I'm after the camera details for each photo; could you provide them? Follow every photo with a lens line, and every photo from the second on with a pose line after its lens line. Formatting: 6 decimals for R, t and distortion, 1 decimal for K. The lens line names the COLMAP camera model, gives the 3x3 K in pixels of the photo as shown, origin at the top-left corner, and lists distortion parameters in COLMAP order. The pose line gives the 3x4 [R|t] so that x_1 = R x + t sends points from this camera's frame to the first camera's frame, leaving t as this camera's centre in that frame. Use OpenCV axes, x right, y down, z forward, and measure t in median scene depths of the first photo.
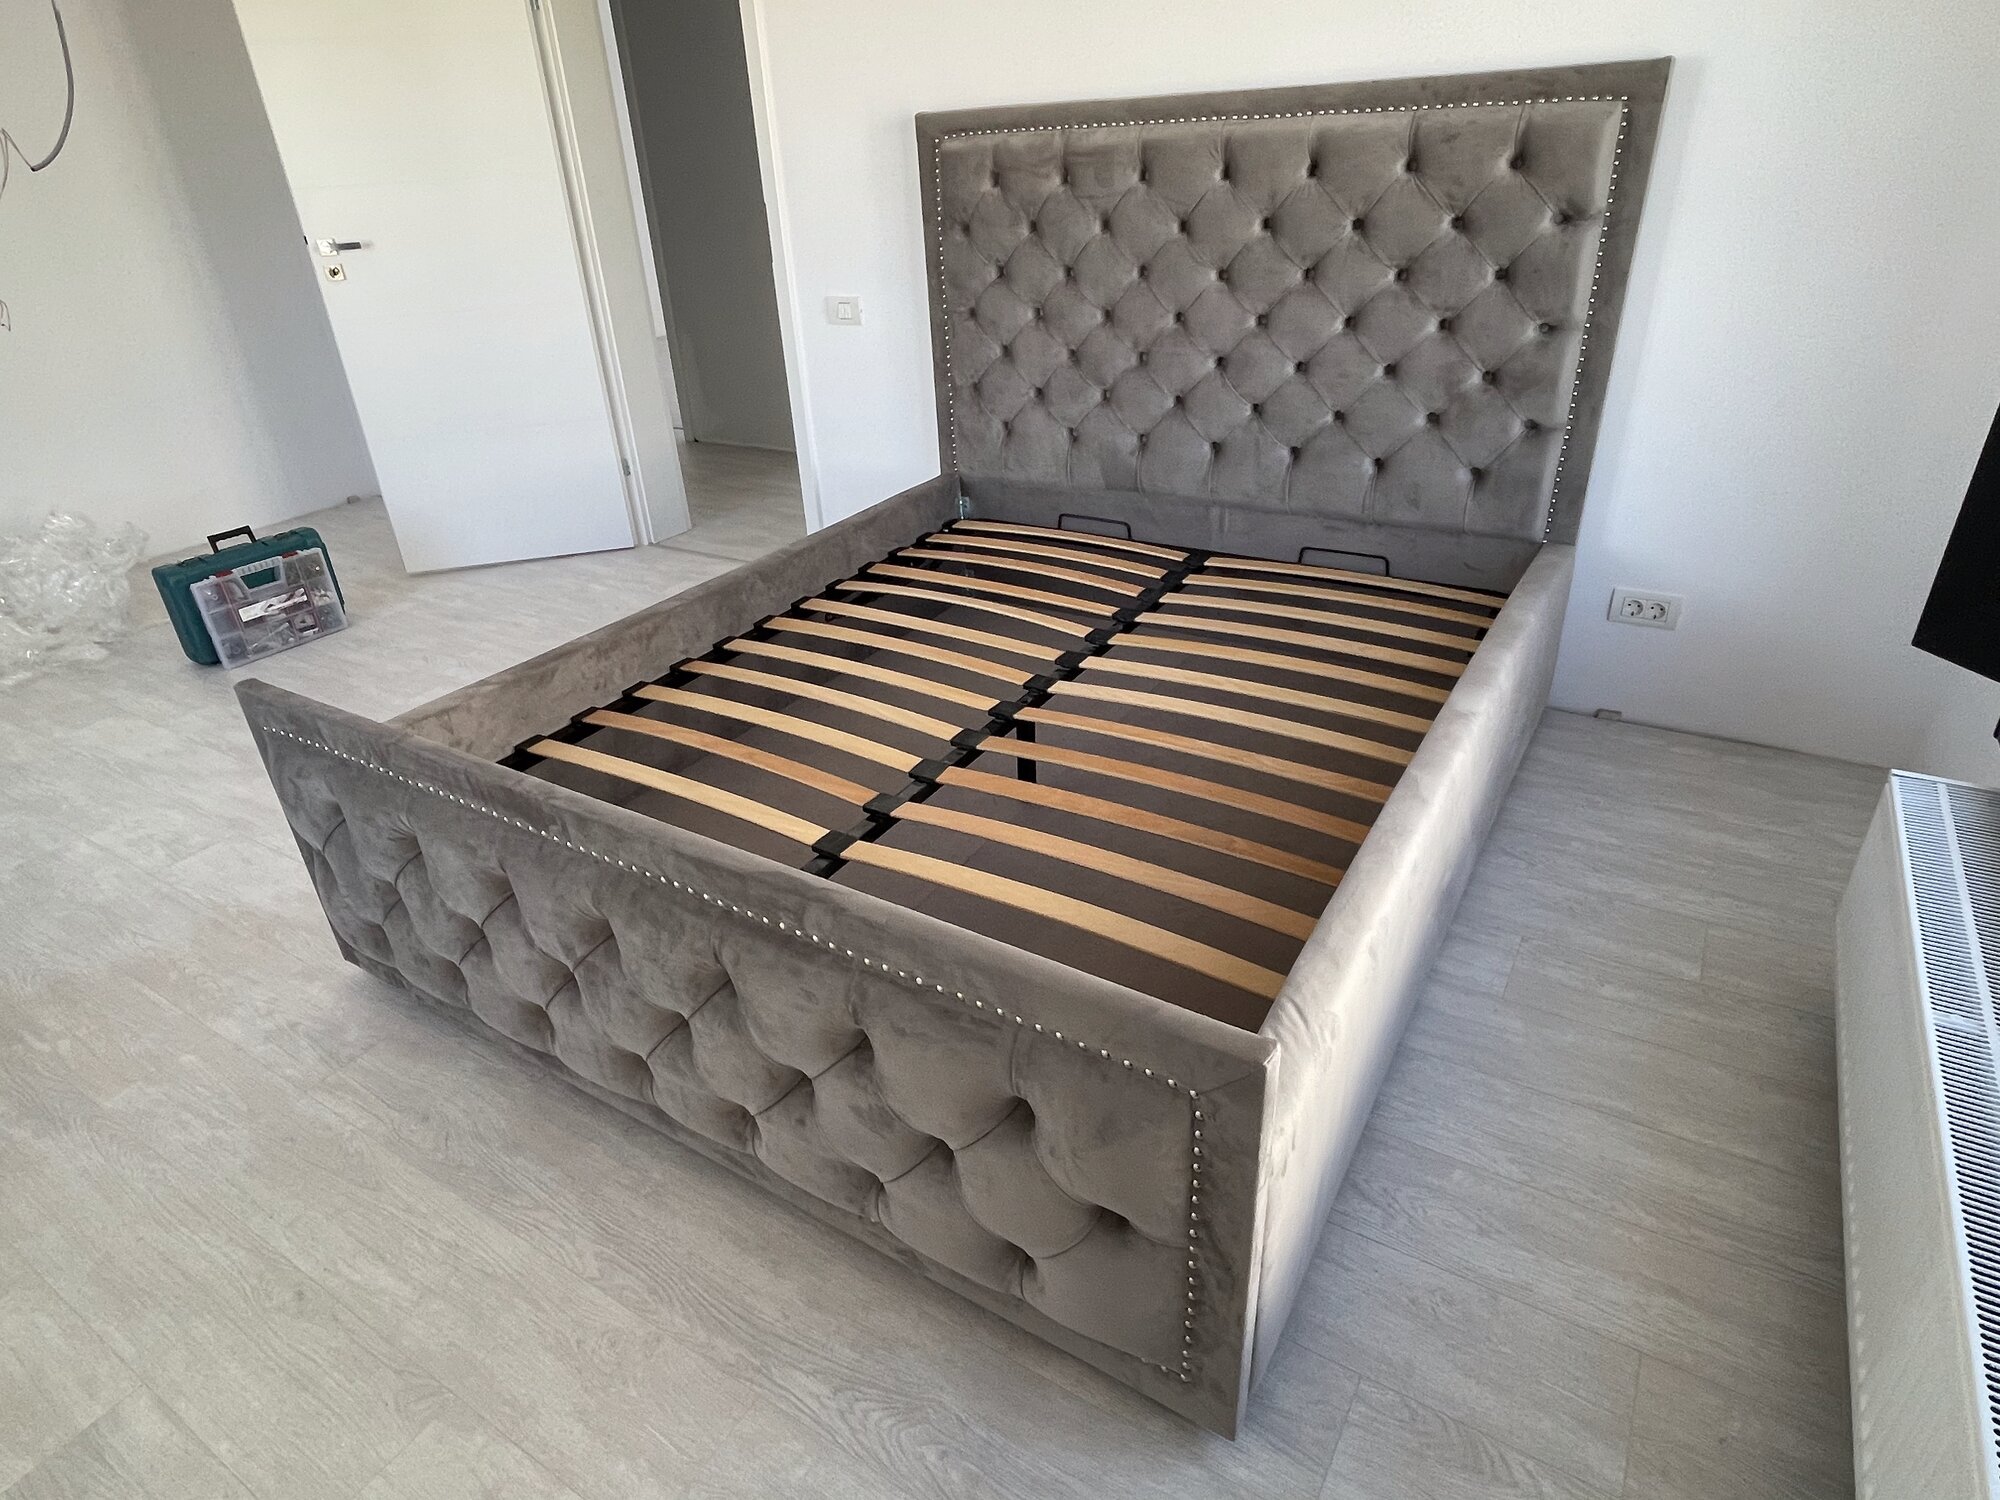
lens RADIAL K [[1127.4, 0, 985.1], [0, 1127.4, 750.5], [0, 0, 1]] dist [-0.007507, -0.001789]
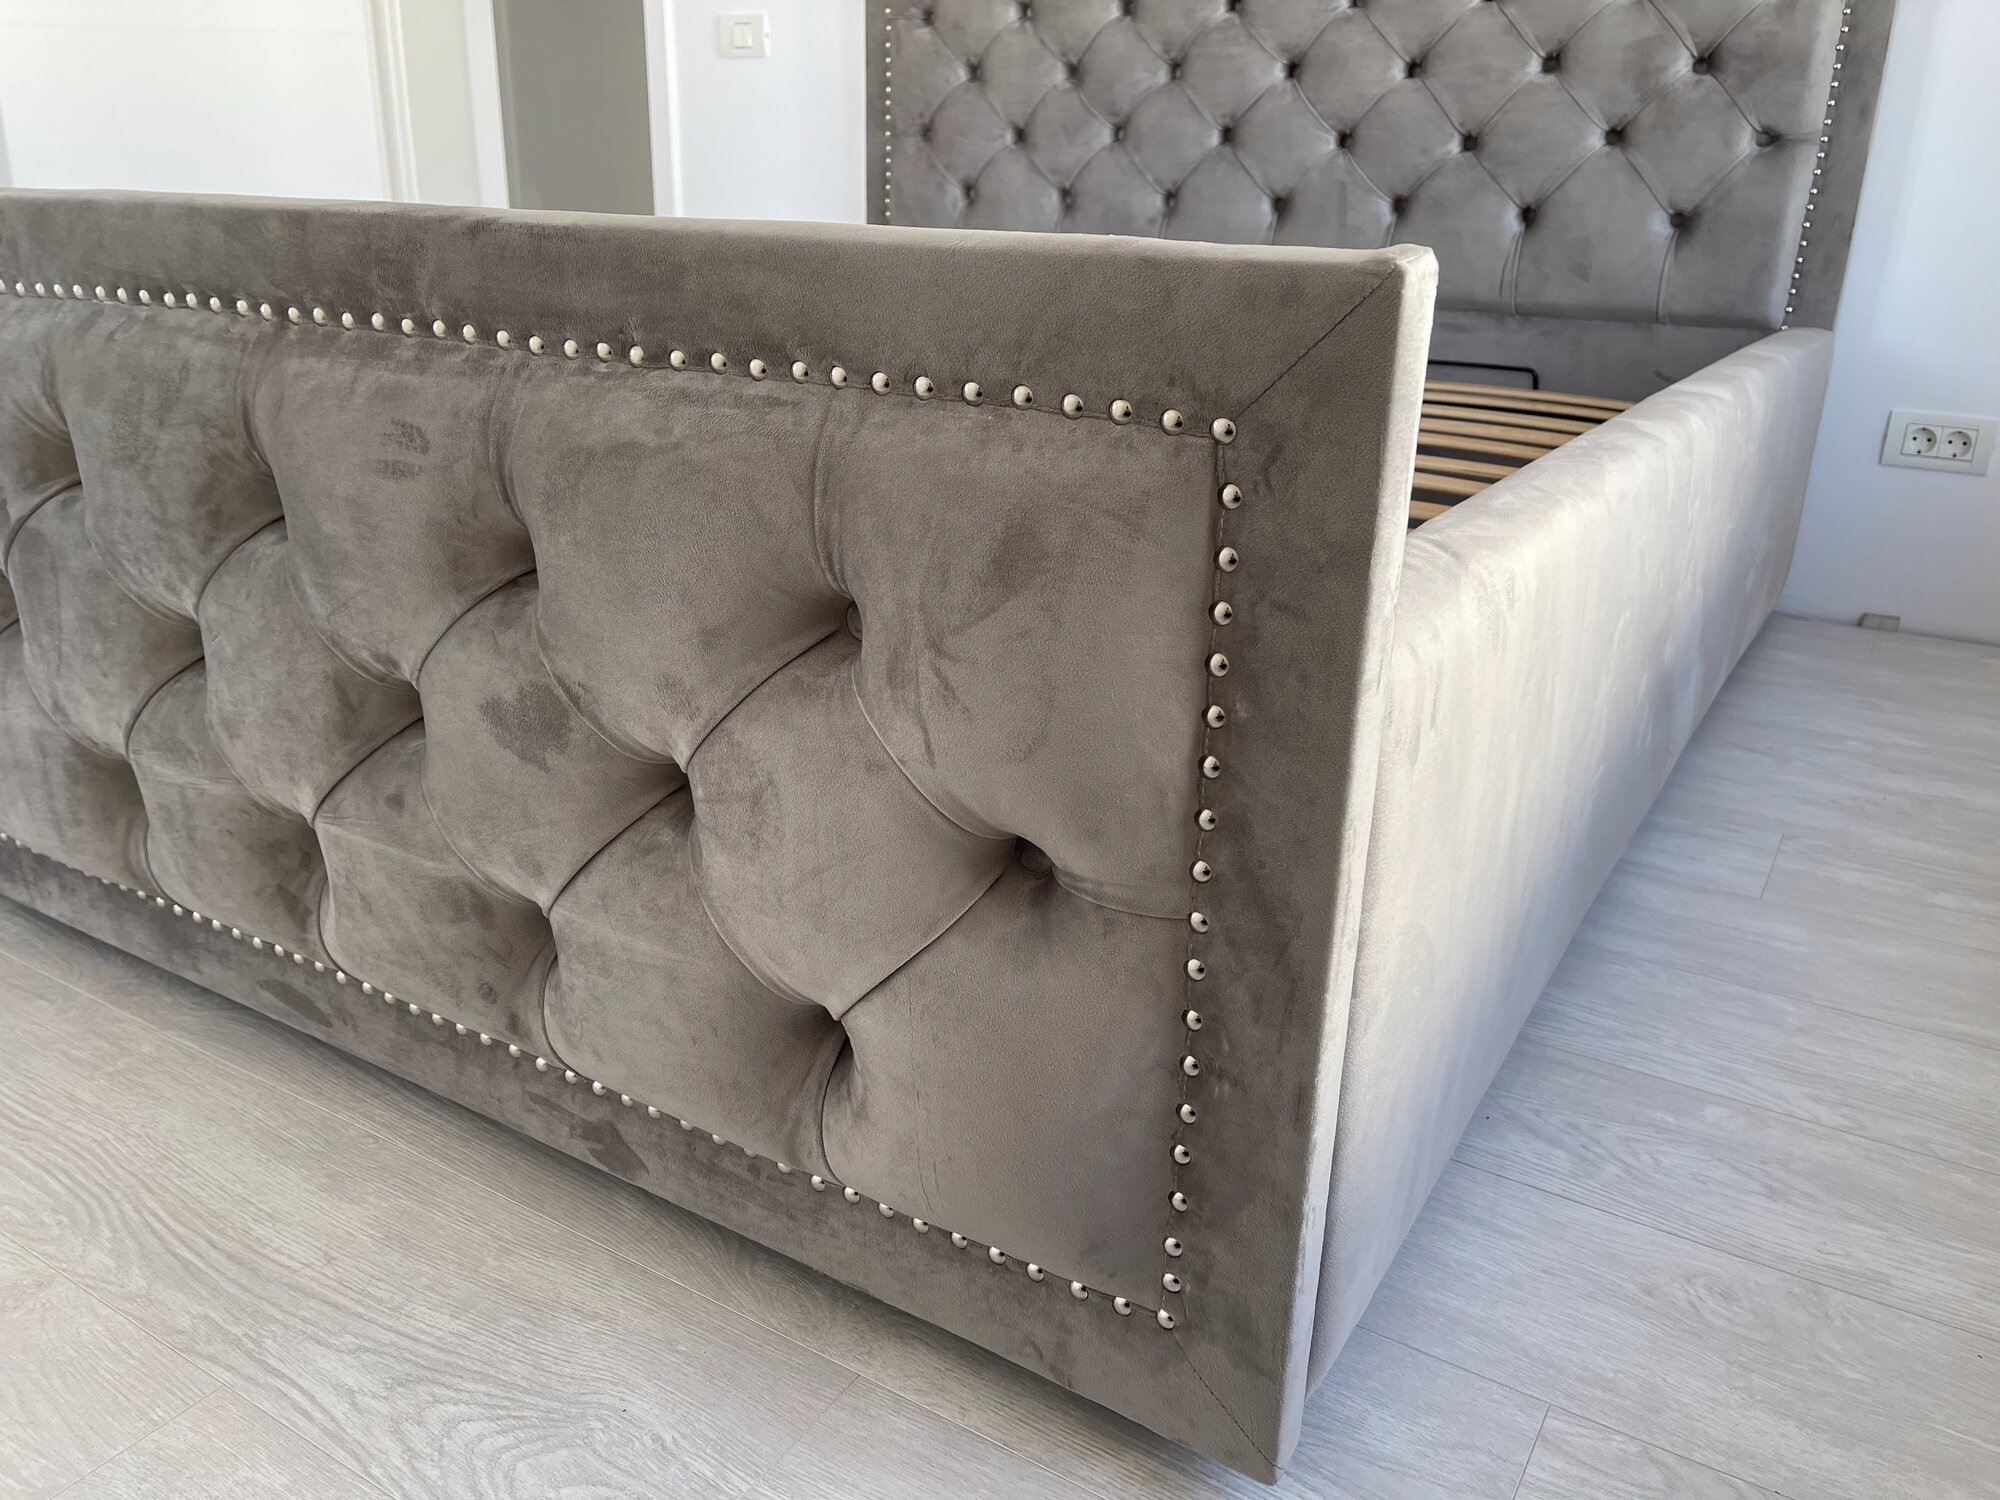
lens RADIAL K [[1515.1, 0, 997.1], [0, 1515.1, 755.9], [0, 0, 1]] dist [0.068460, -0.090797]
pose [[0.997129, 0.068360, 0.032569, 0.040355], [-0.063311, 0.988593, -0.136661, 0.224552], [-0.041540, 0.134206, 0.990082, 0.200746]]
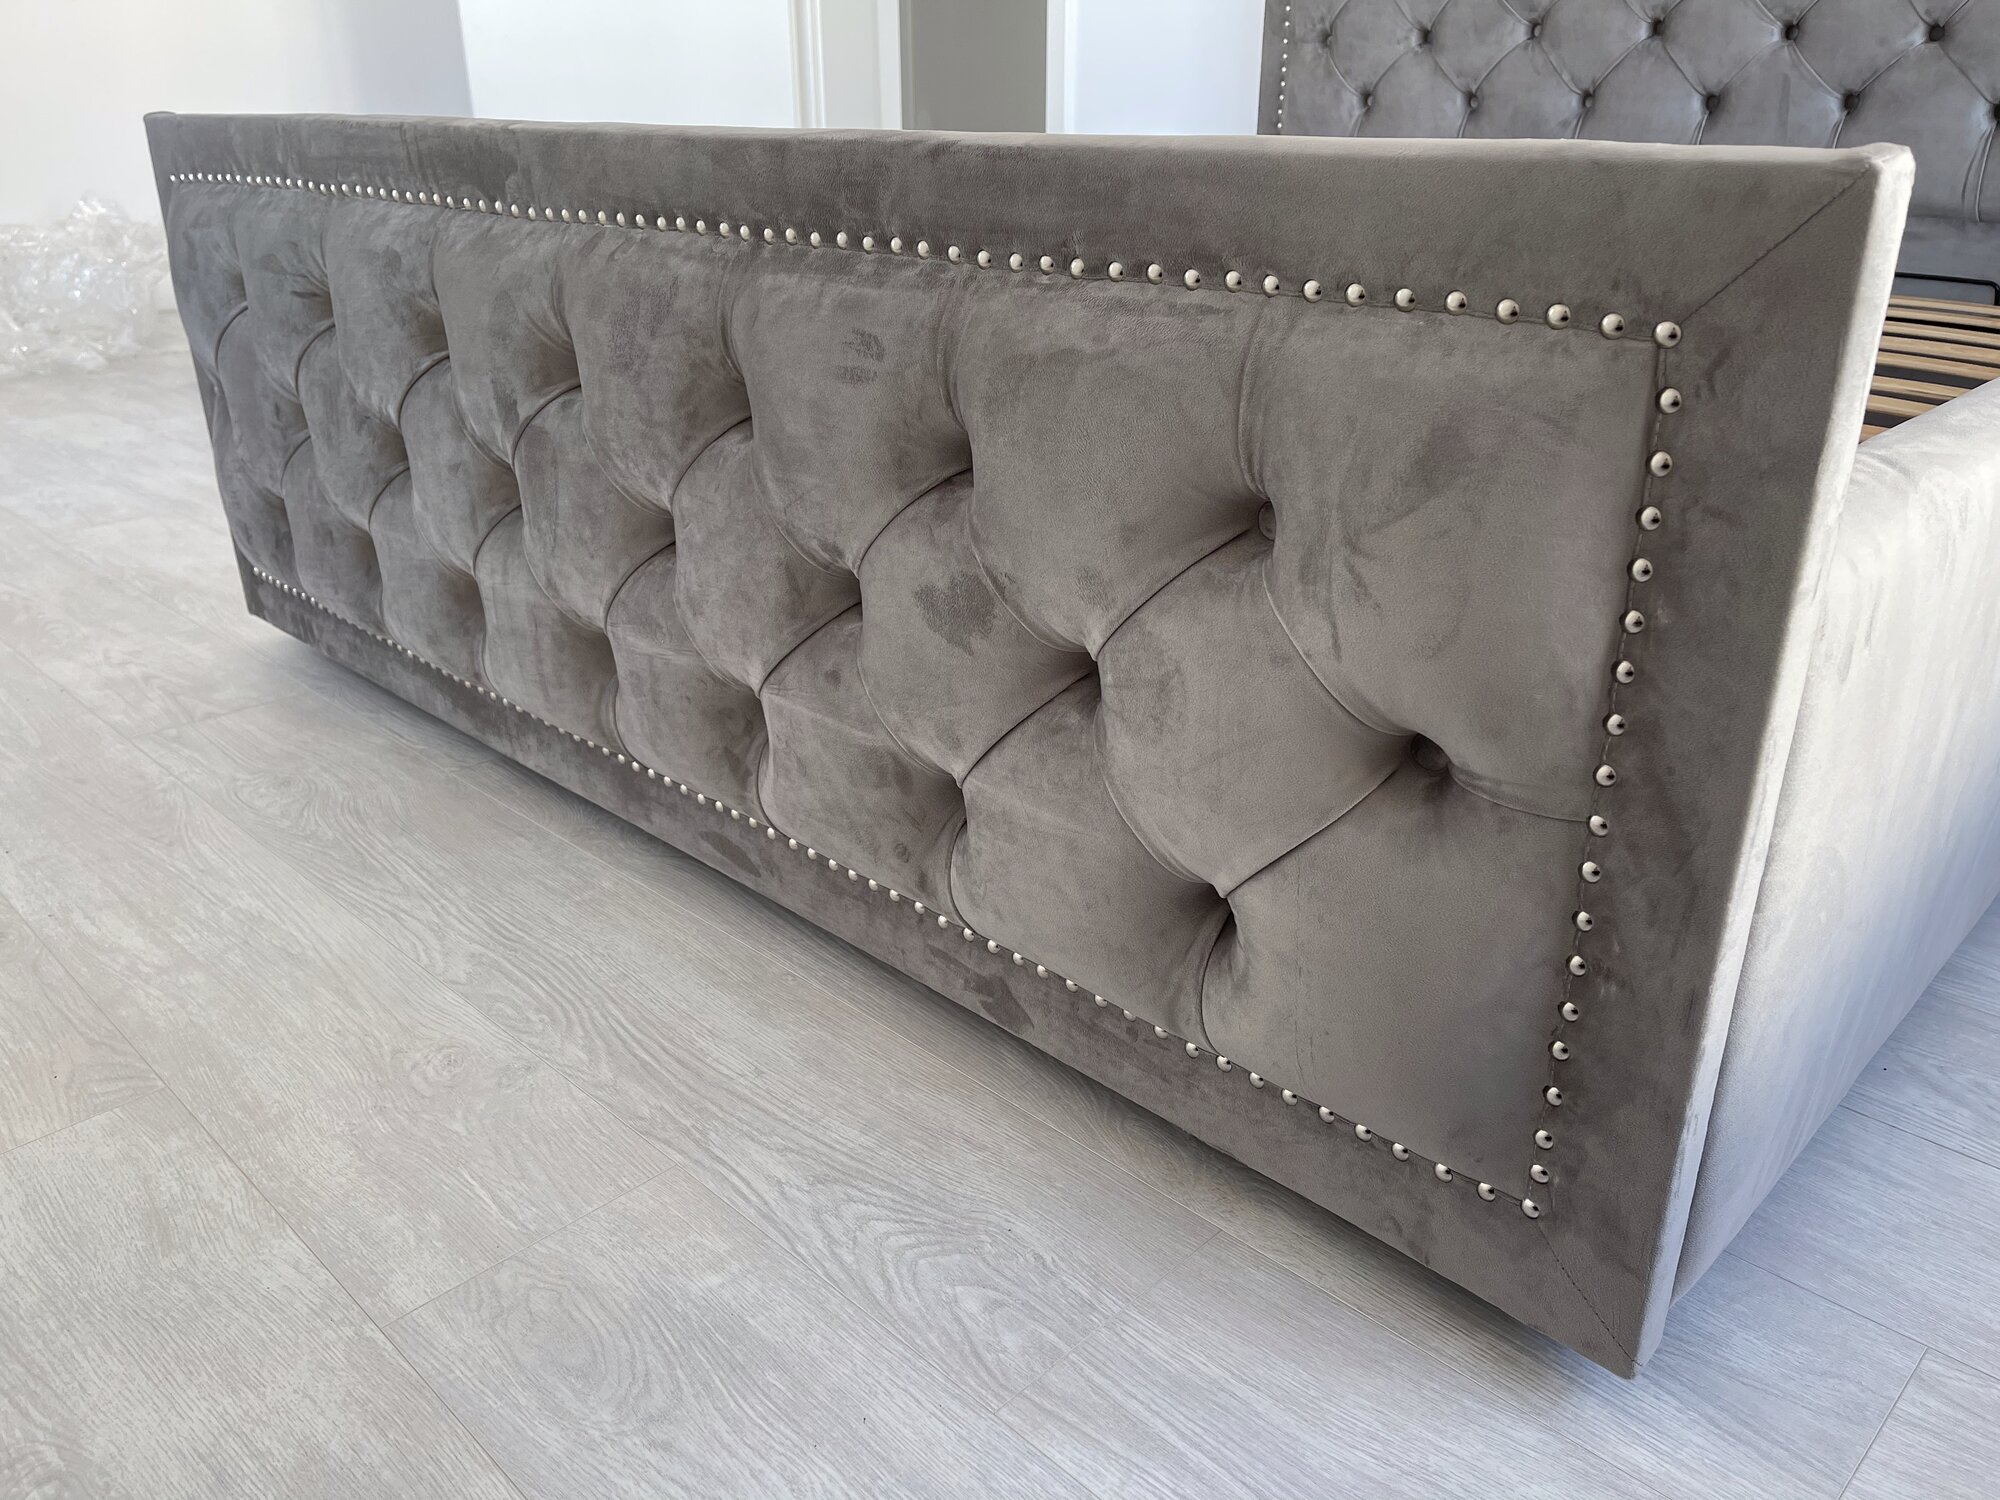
lens RADIAL K [[1515.1, 0, 1000.5], [0, 1515.1, 760.1], [0, 0, 1]] dist [0.068460, -0.090797]
pose [[0.975271, 0.129656, -0.178983, 0.028866], [-0.142888, 0.987727, -0.063078, 0.236409], [0.168608, 0.087092, 0.981828, 0.178511]]
